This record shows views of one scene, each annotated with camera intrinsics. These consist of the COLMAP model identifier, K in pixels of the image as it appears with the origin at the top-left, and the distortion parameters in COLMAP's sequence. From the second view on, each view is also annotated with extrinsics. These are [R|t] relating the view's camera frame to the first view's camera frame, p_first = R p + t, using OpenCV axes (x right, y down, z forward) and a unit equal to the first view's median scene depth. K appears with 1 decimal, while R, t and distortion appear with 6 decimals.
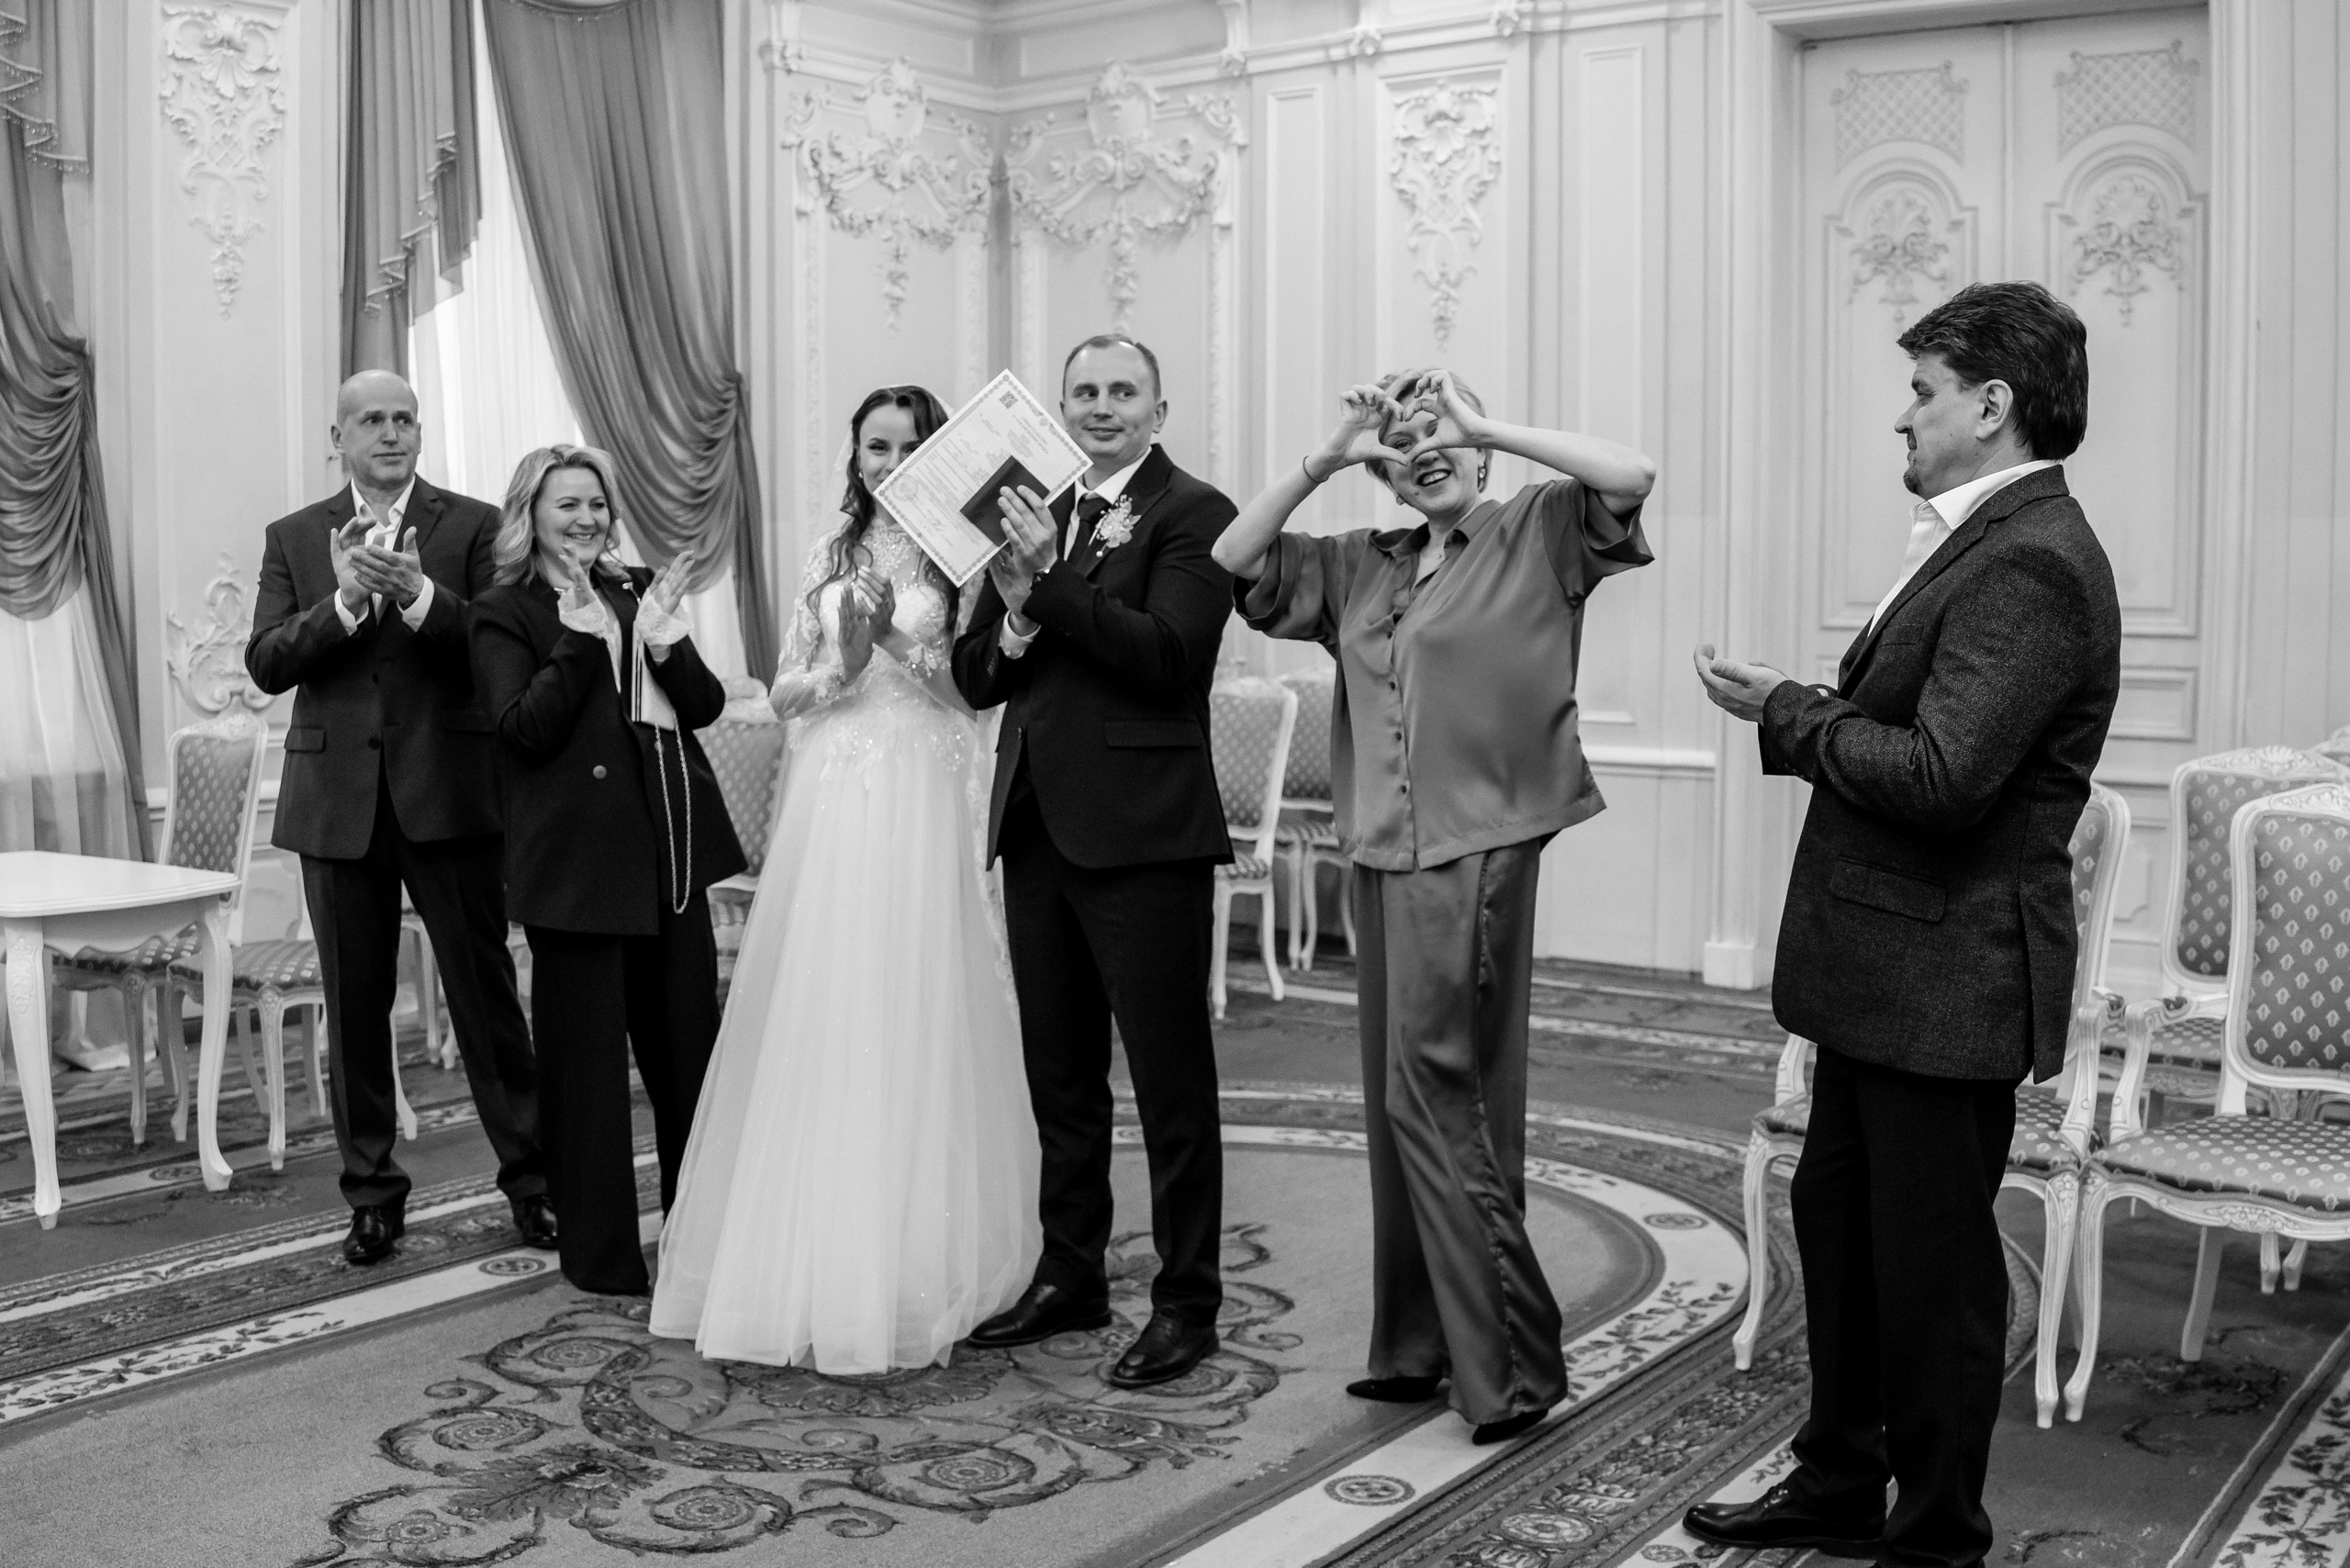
lens RADIAL K [[2471.7, 0, 1170.6], [0, 2471.7, 891.1], [0, 0, 1]] dist [-0.213546, 0.079911]
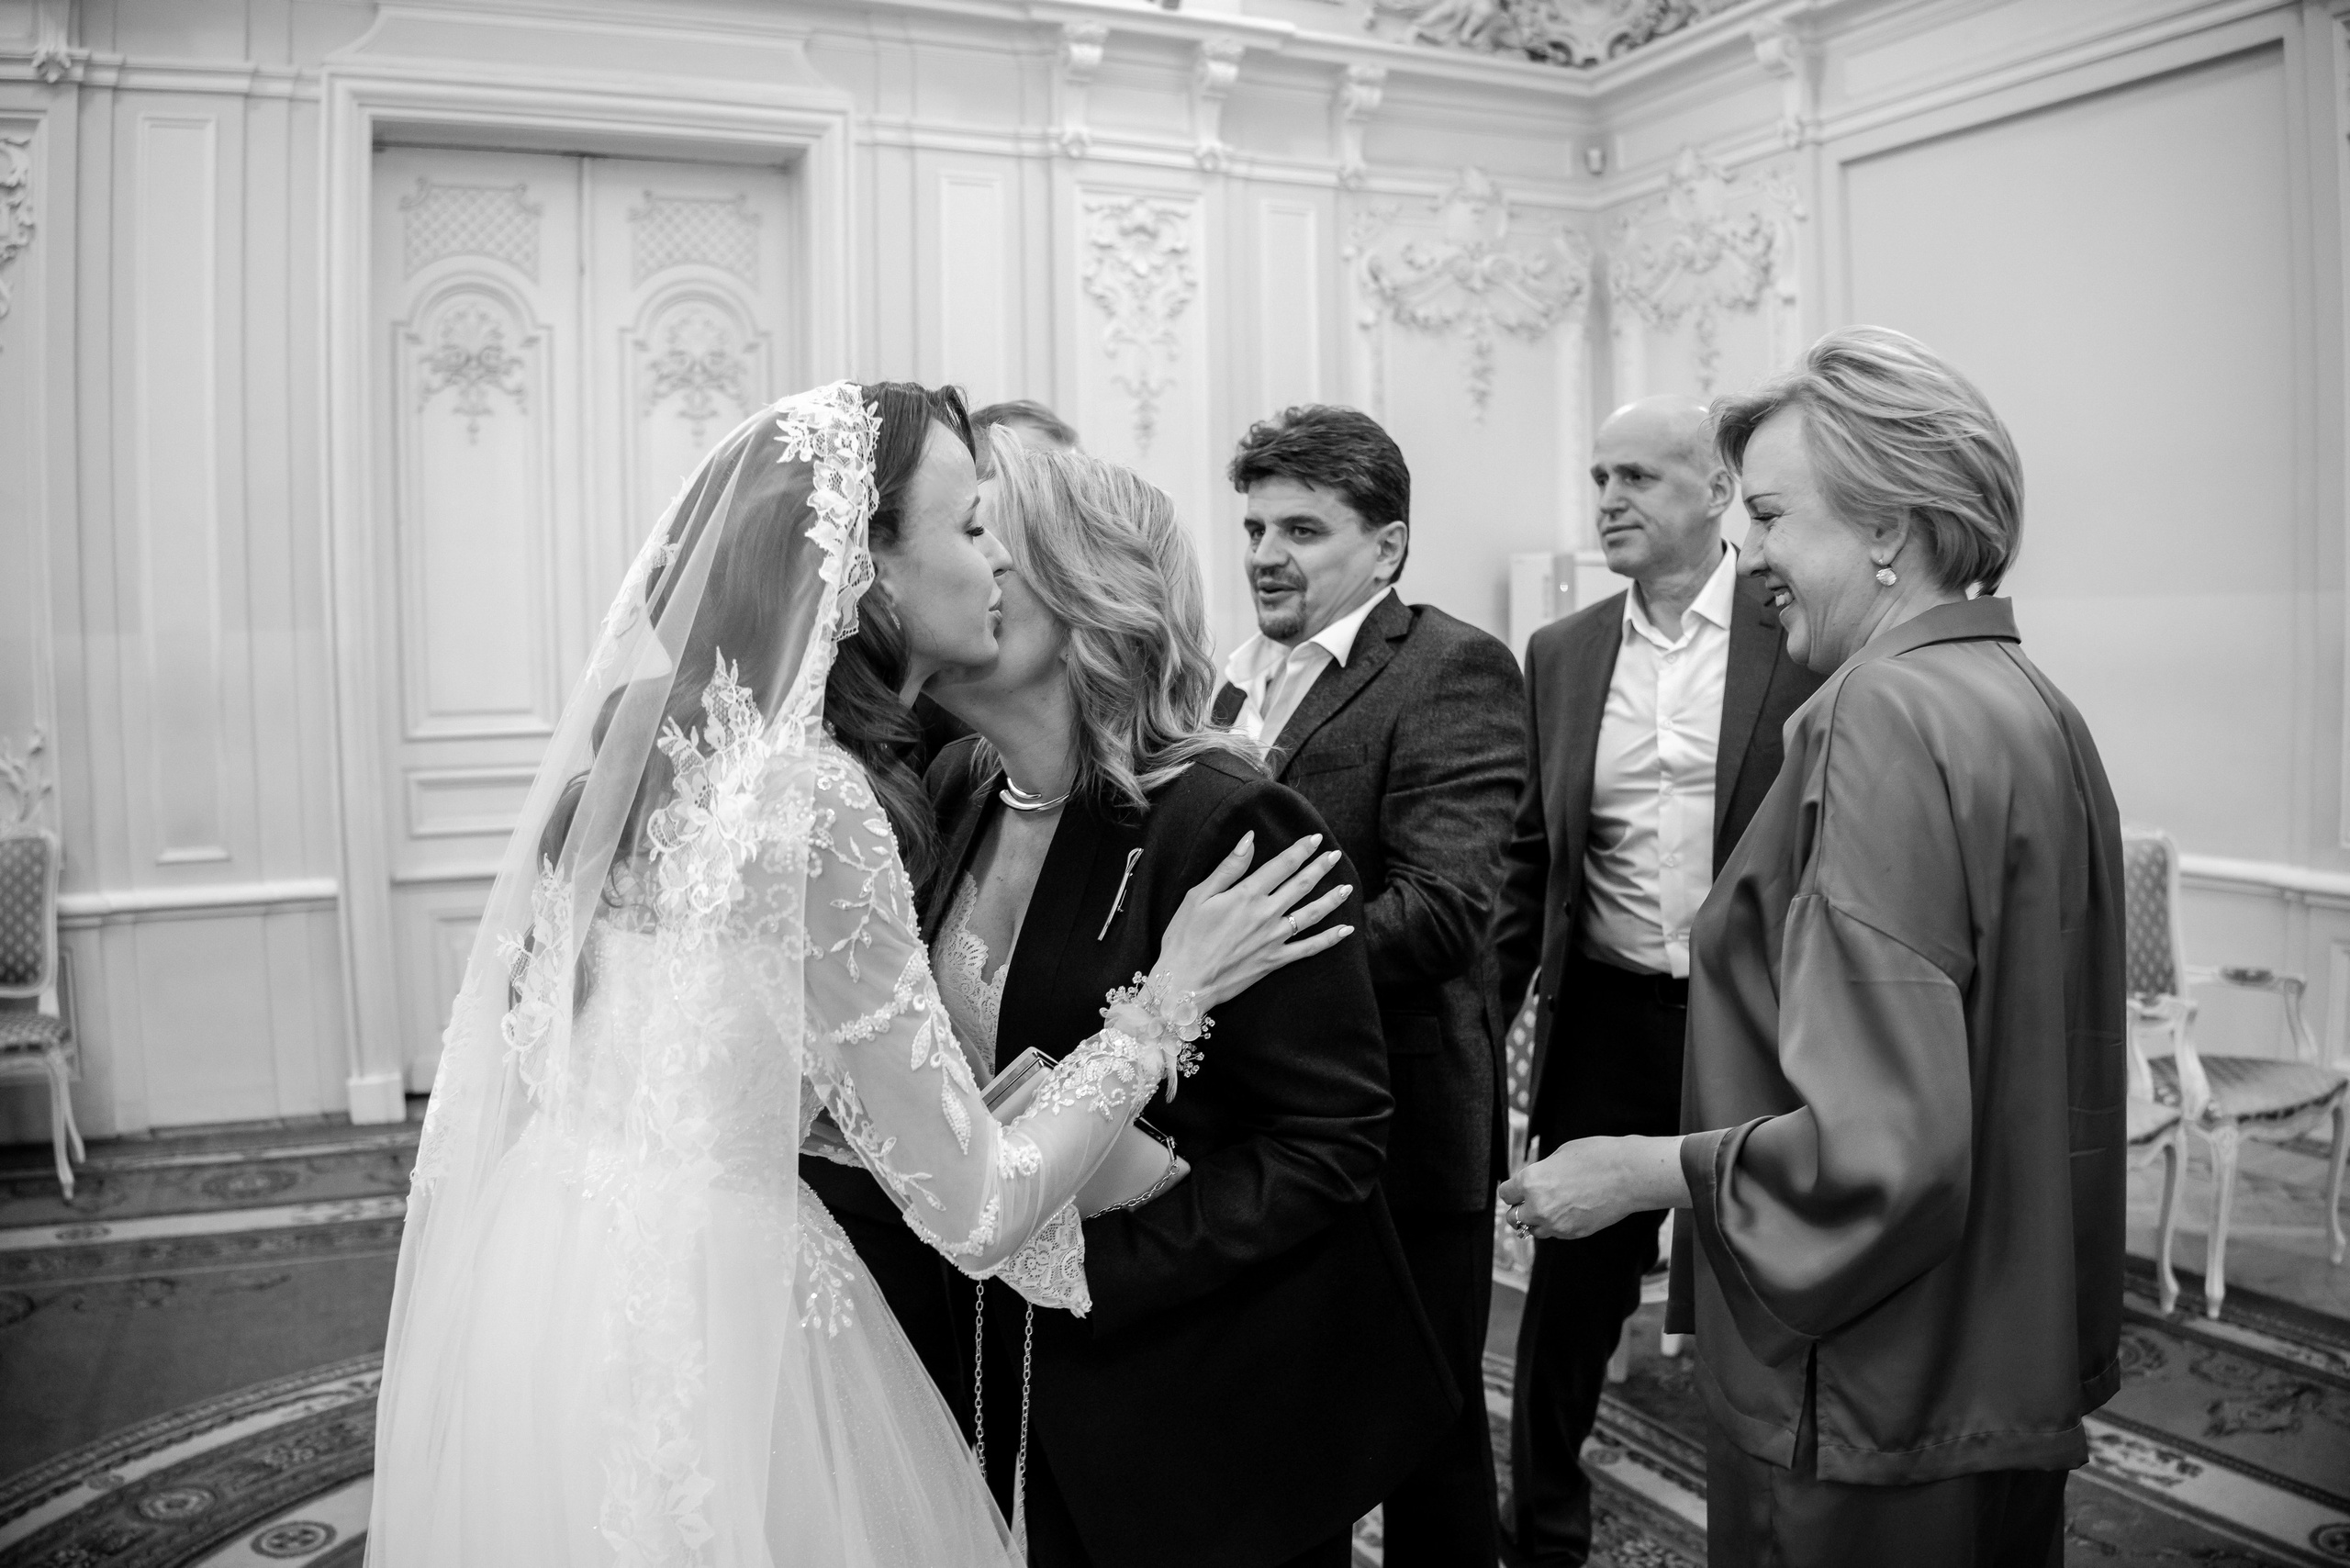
lens RADIAL K [[1824.8, 0, 1168.6], [0, 1824.8, 796.2], [0, 0, 1]] dist [-0.199623, 0.063279]
pose [[0.463107, -0.075772, 0.883057, -0.238045], [0.127815, 0.991634, 0.018058, -0.064659], [-0.877037, 0.104506, 0.468918, 0.434778]]
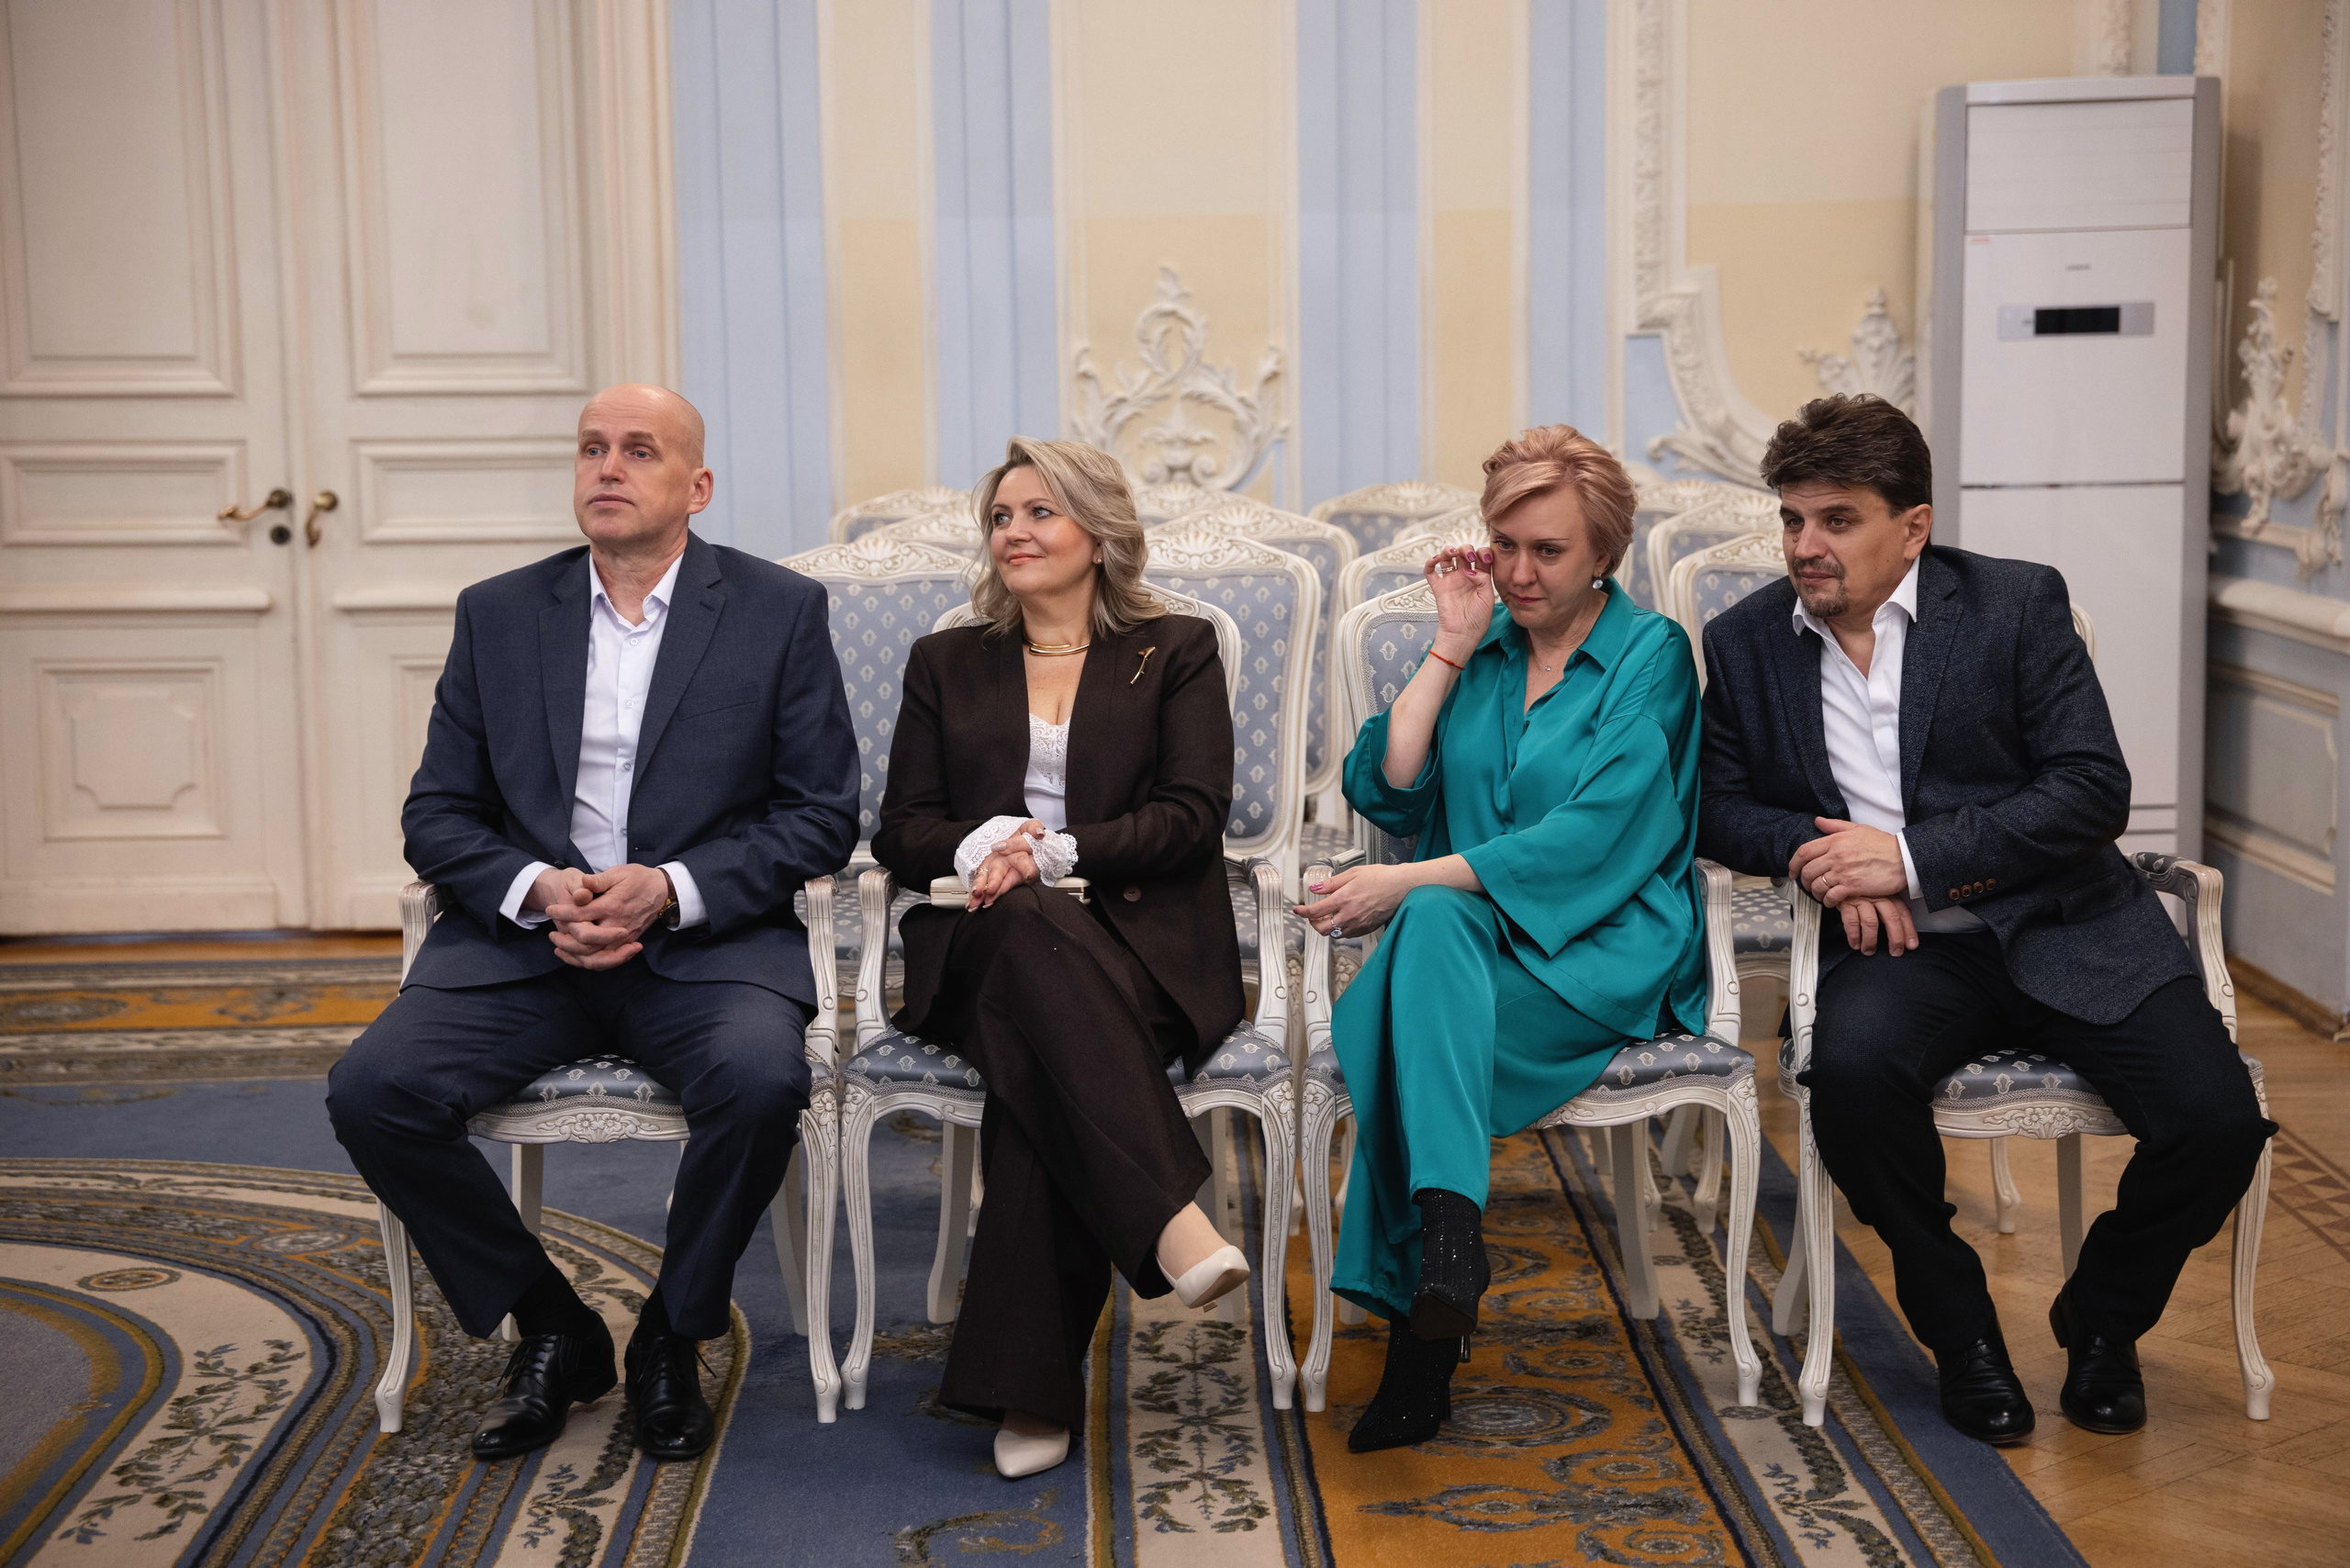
lens RADIAL K [[4104.0, 0, 1181.1], [0, 4104.0, 752.0], [0, 0, 1]] dist [0.278585, 0.047033]
pose [[0.795461, -0.079469, 0.600771, -0.174267], [0.089715, 0.995883, 0.012946, -0.000537], [-0.599327, 0.043600, 0.799316, -0.084970]]
